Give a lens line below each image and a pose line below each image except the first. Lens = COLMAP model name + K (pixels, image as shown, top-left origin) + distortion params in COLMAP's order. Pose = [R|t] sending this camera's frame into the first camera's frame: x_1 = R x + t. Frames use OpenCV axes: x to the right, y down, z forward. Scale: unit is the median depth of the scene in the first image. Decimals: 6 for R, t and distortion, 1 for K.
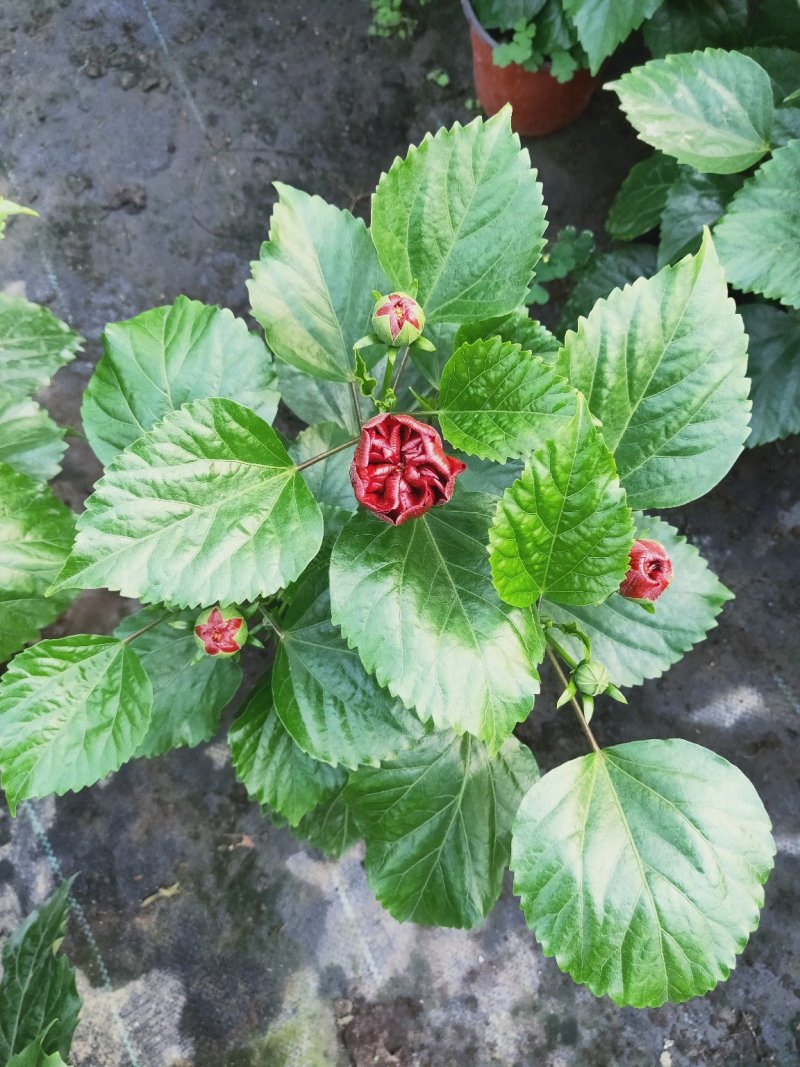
lens RADIAL K [[804.3, 0, 401.0], [0, 804.3, 533.8], [0, 0, 1]] dist [0.019927, -0.022751]
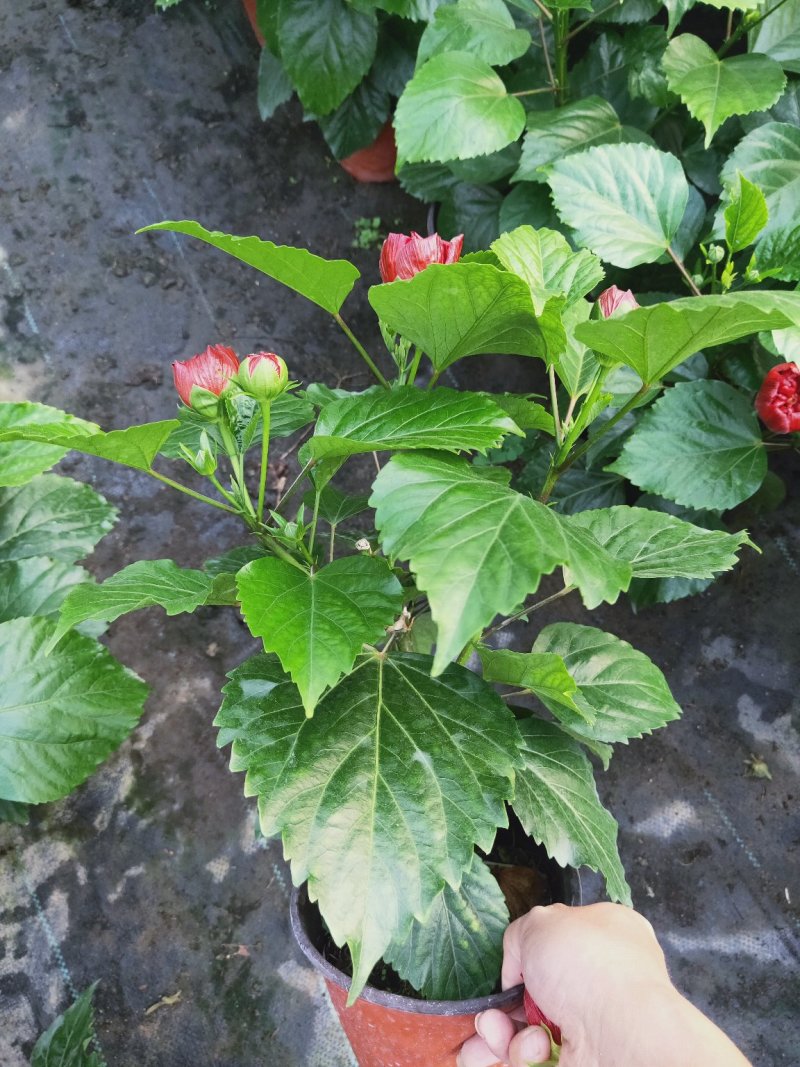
lens RADIAL K [[804.3, 0, 398.9], [0, 804.3, 535.9], [0, 0, 1]] dist [0.019927, -0.022751]
pose [[0.999304, 0.000177, 0.037306, -0.018291], [0.004404, 0.992436, -0.122688, -0.046541], [-0.037045, 0.122766, 0.991744, -0.176430]]
